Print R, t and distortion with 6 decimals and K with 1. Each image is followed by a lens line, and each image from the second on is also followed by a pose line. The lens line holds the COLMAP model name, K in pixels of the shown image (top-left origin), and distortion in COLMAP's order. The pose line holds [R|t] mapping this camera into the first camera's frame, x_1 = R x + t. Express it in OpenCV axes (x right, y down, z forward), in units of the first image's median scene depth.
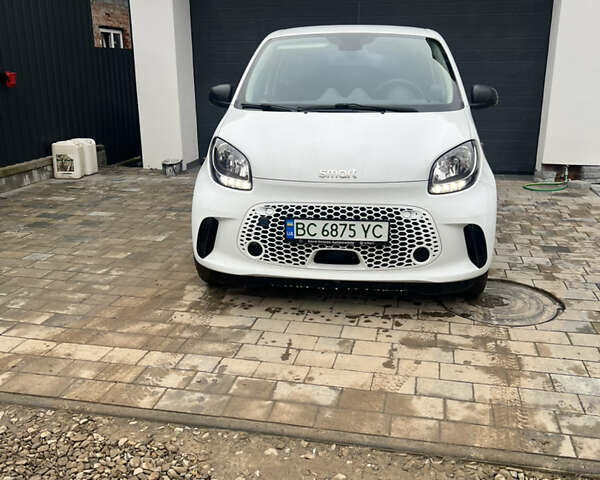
lens RADIAL K [[597.8, 0, 297.1], [0, 597.8, 237.0], [0, 0, 1]] dist [0.018852, 0.000000]
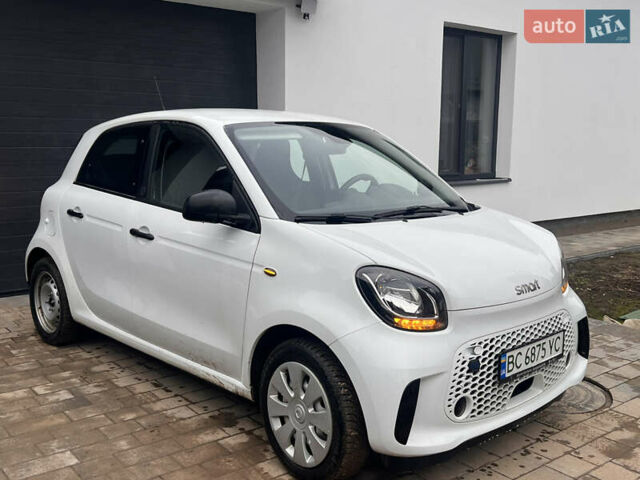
lens RADIAL K [[644.9, 0, 318.8], [0, 644.9, 240.1], [0, 0, 1]] dist [-0.005384, 0.000000]
pose [[0.645806, -0.095332, 0.757526, -0.776737], [0.202720, 0.977972, -0.049749, -0.178517], [-0.736097, 0.185694, 0.650906, 0.584439]]
